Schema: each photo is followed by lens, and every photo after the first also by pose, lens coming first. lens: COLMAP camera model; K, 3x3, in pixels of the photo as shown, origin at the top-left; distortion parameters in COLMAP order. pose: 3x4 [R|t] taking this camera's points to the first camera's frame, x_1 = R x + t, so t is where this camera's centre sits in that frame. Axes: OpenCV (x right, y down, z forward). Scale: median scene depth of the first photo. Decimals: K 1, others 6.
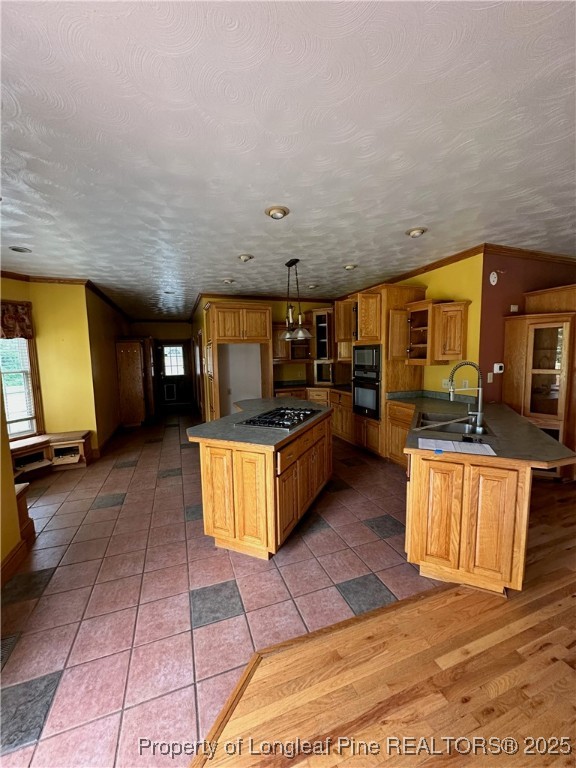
lens RADIAL K [[307.2, 0, 288.2], [0, 307.2, 386.6], [0, 0, 1]] dist [-0.000684, 0.000214]
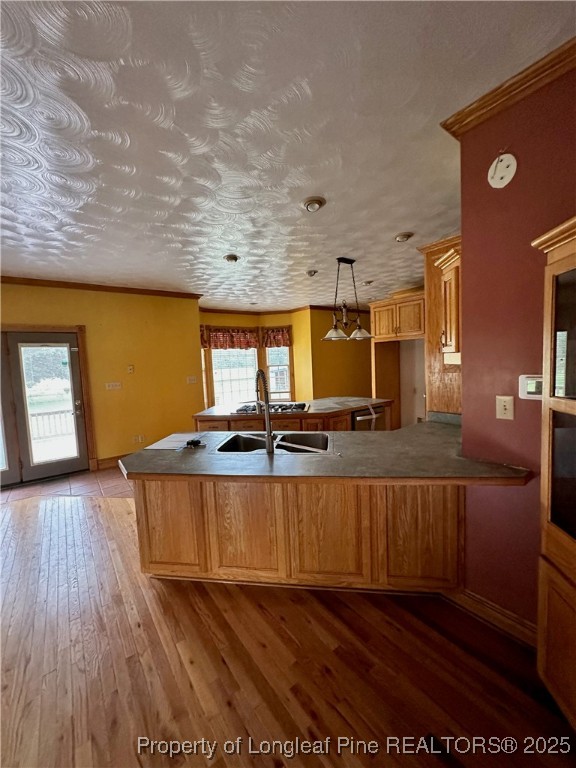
lens RADIAL K [[307.2, 0, 289.2], [0, 307.2, 386.3], [0, 0, 1]] dist [-0.000684, 0.000214]
pose [[0.285290, 0.088130, -0.954381, 0.882659], [-0.053763, 0.995667, 0.075872, -0.067580], [0.956932, 0.029665, 0.288792, 0.534069]]
